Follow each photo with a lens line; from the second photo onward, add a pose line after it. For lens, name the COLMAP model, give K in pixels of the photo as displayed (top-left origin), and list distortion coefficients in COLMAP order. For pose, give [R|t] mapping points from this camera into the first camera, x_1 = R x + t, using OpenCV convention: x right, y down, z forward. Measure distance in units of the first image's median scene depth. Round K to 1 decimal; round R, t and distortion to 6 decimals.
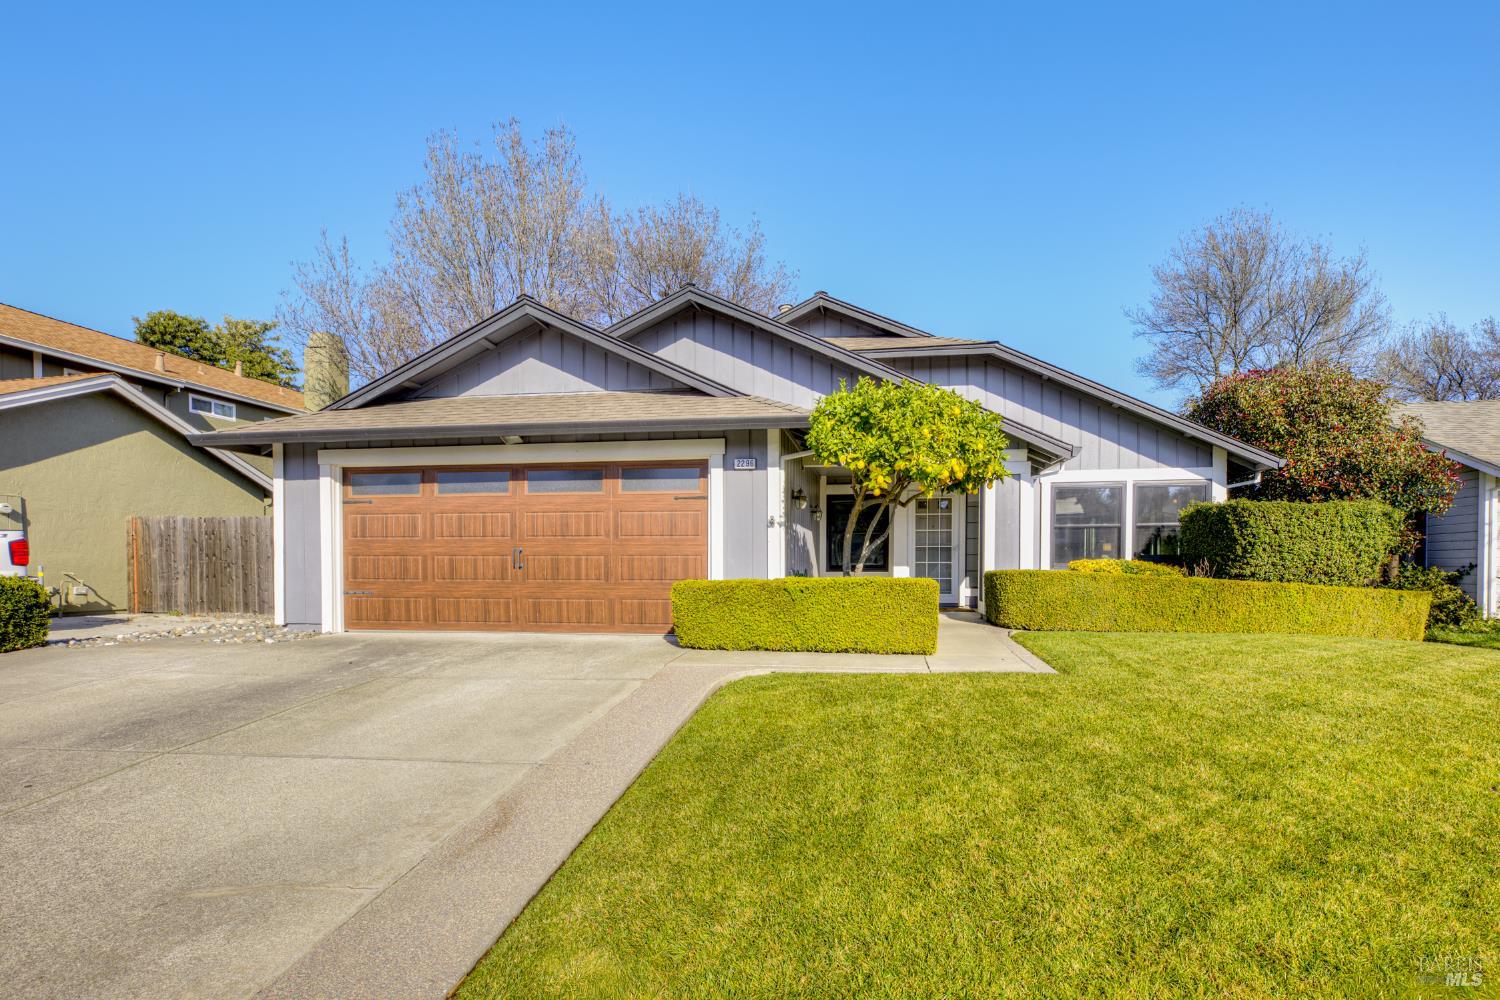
lens RADIAL K [[665.8, 0, 810.5], [0, 665.8, 574.2], [0, 0, 1]] dist [0.003109, -0.003072]
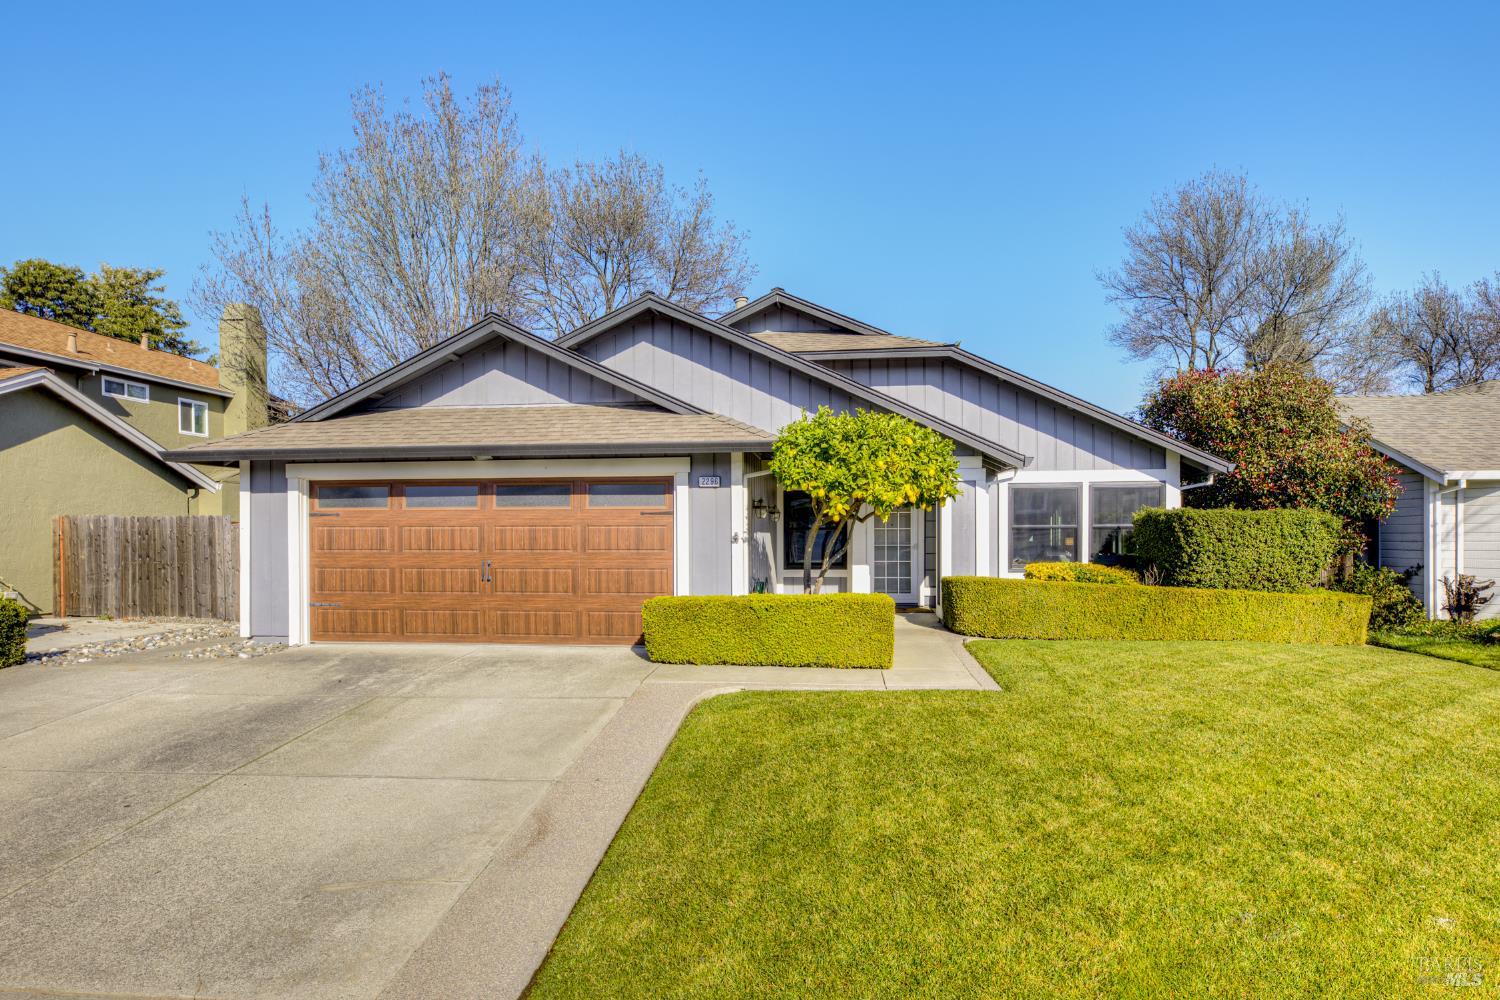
lens RADIAL K [[757.2, 0, 777.7], [0, 757.2, 526.2], [0, 0, 1]] dist [0.002366, -0.000042]
pose [[0.999649, -0.001684, 0.026448, -0.021348], [0.002299, 0.999727, -0.023252, -0.062600], [-0.026401, 0.023305, 0.999380, -0.169959]]
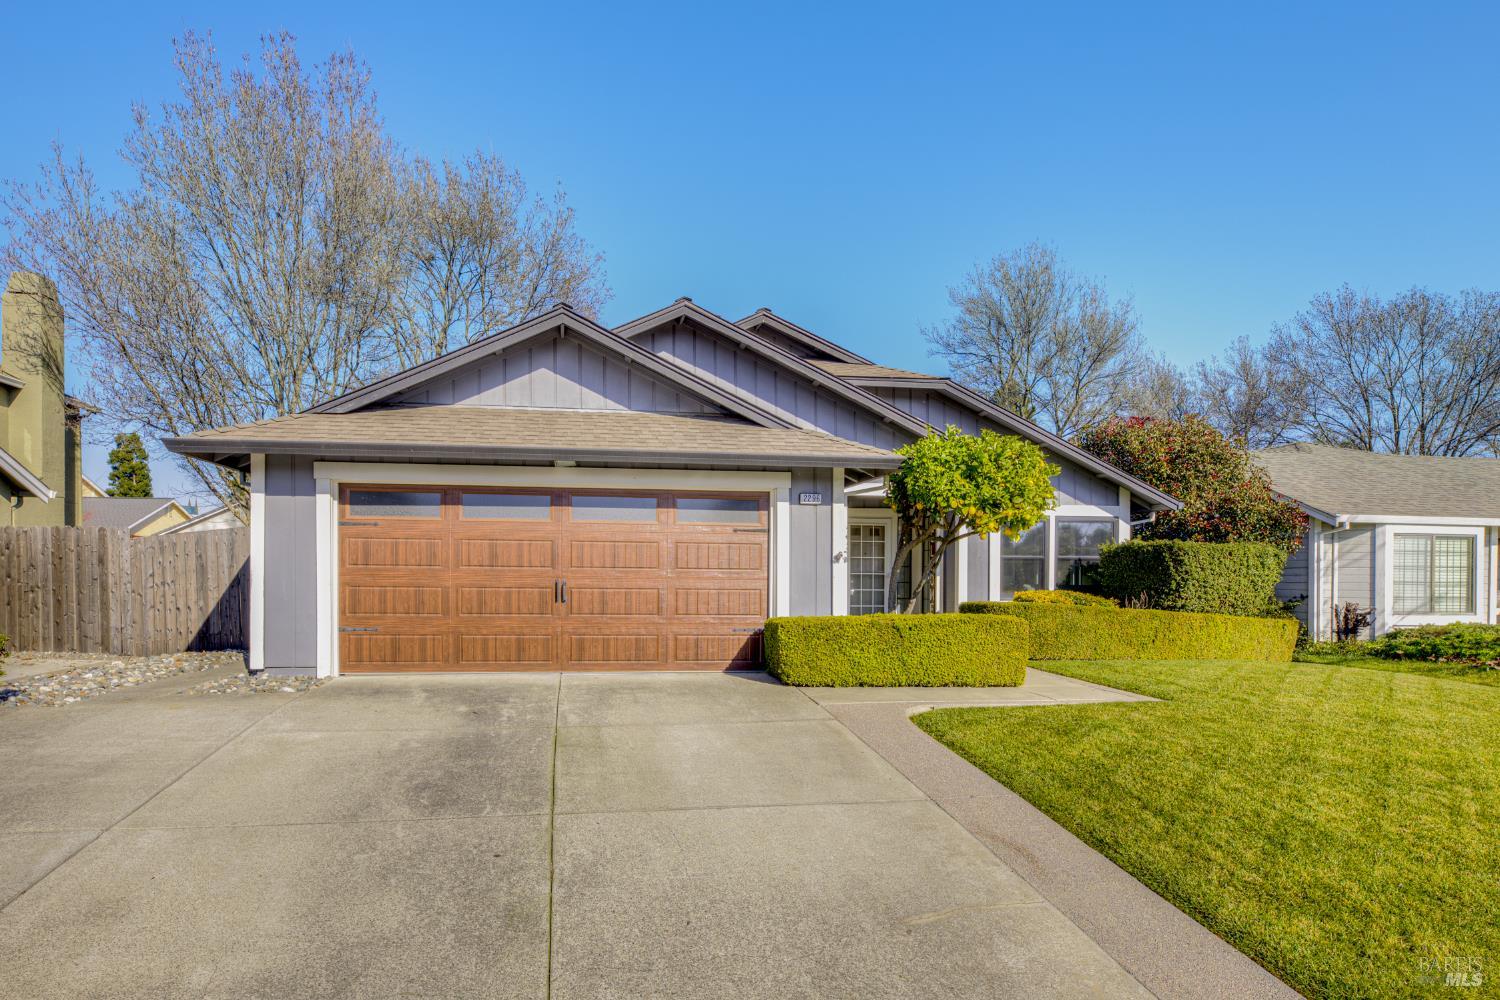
lens RADIAL K [[757.2, 0, 695.1], [0, 757.2, 582.9], [0, 0, 1]] dist [0.002366, -0.000042]
pose [[0.969071, 0.007074, 0.246681, -0.500853], [-0.006424, 0.999973, -0.003440, -0.031297], [-0.246699, 0.001749, 0.969091, -0.056311]]
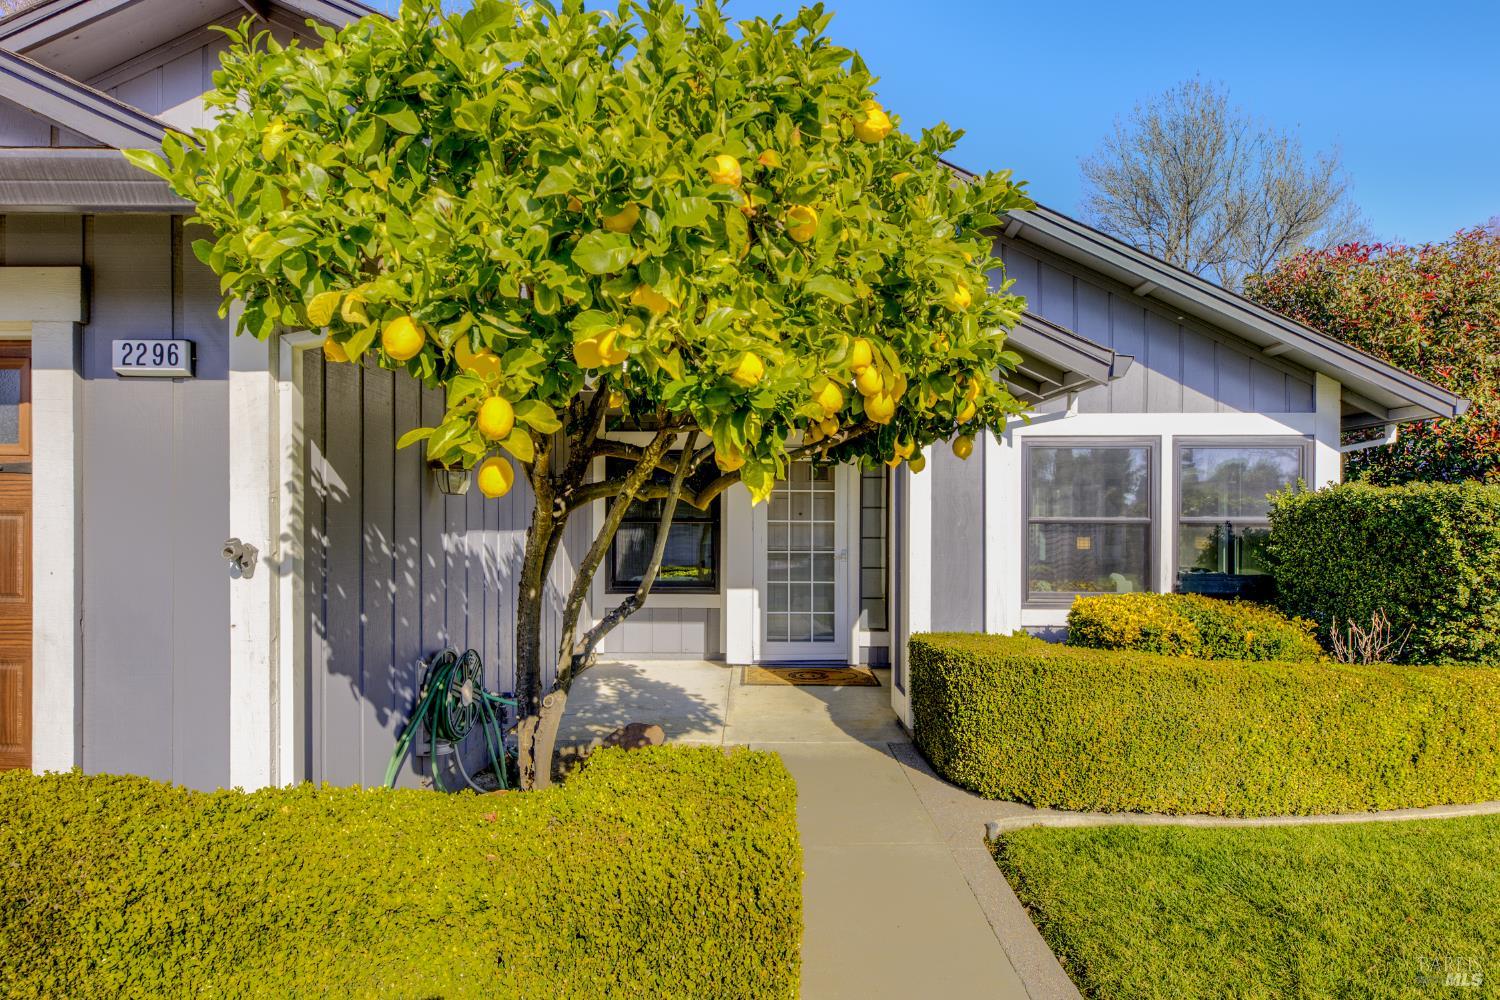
lens RADIAL K [[757.2, 0, 761.7], [0, 757.2, 523.5], [0, 0, 1]] dist [0.002366, -0.000042]
pose [[0.992799, 0.005385, 0.119669, 0.117135], [-0.004107, 0.999932, -0.010929, -0.082323], [-0.119720, 0.010359, 0.992754, 0.583922]]
